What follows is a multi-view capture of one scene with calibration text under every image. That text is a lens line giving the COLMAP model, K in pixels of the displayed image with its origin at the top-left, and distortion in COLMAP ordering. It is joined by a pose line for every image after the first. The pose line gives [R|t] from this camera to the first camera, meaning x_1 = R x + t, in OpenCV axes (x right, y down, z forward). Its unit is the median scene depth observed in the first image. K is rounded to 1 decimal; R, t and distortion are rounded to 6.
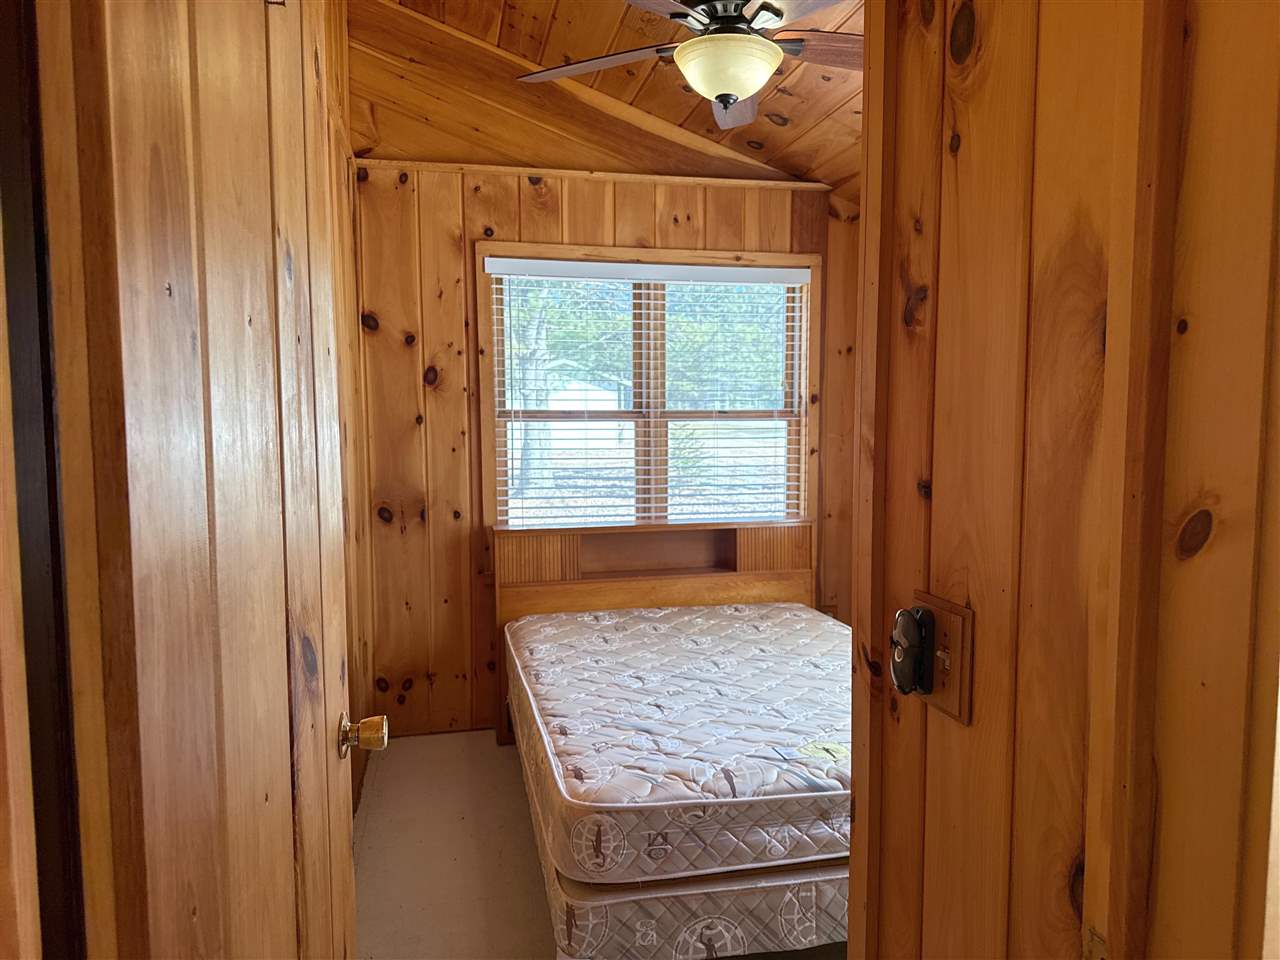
lens RADIAL K [[887.5, 0, 642.3], [0, 887.5, 490.7], [0, 0, 1]] dist [0.034730, -0.065326]
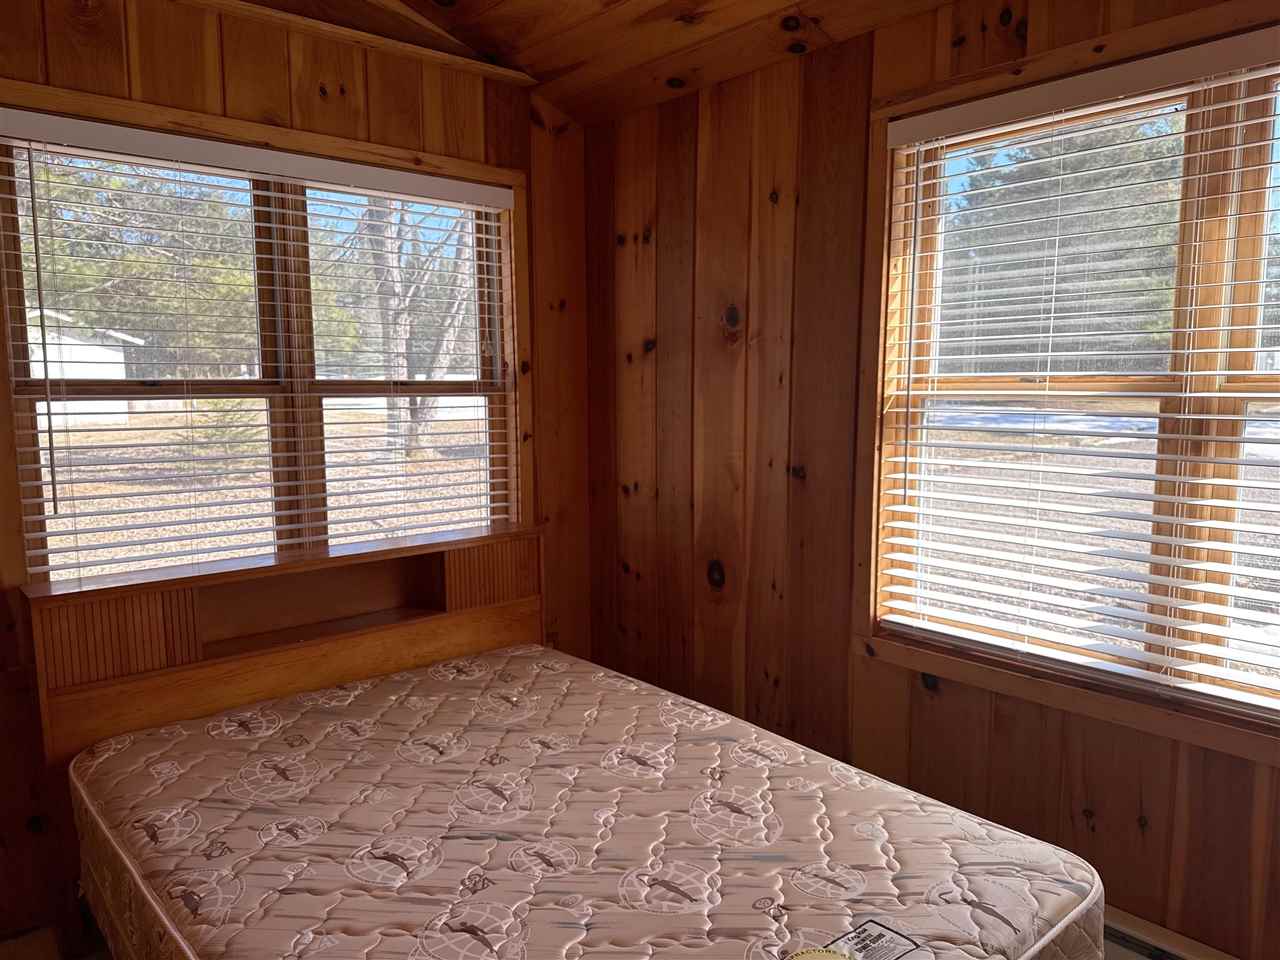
lens RADIAL K [[887.5, 0, 648.6], [0, 887.5, 490.0], [0, 0, 1]] dist [0.034730, -0.065326]
pose [[0.871777, -0.055743, 0.486721, -0.089596], [0.037373, 0.998178, 0.047380, -0.032498], [-0.488476, -0.023114, 0.872271, 0.305089]]
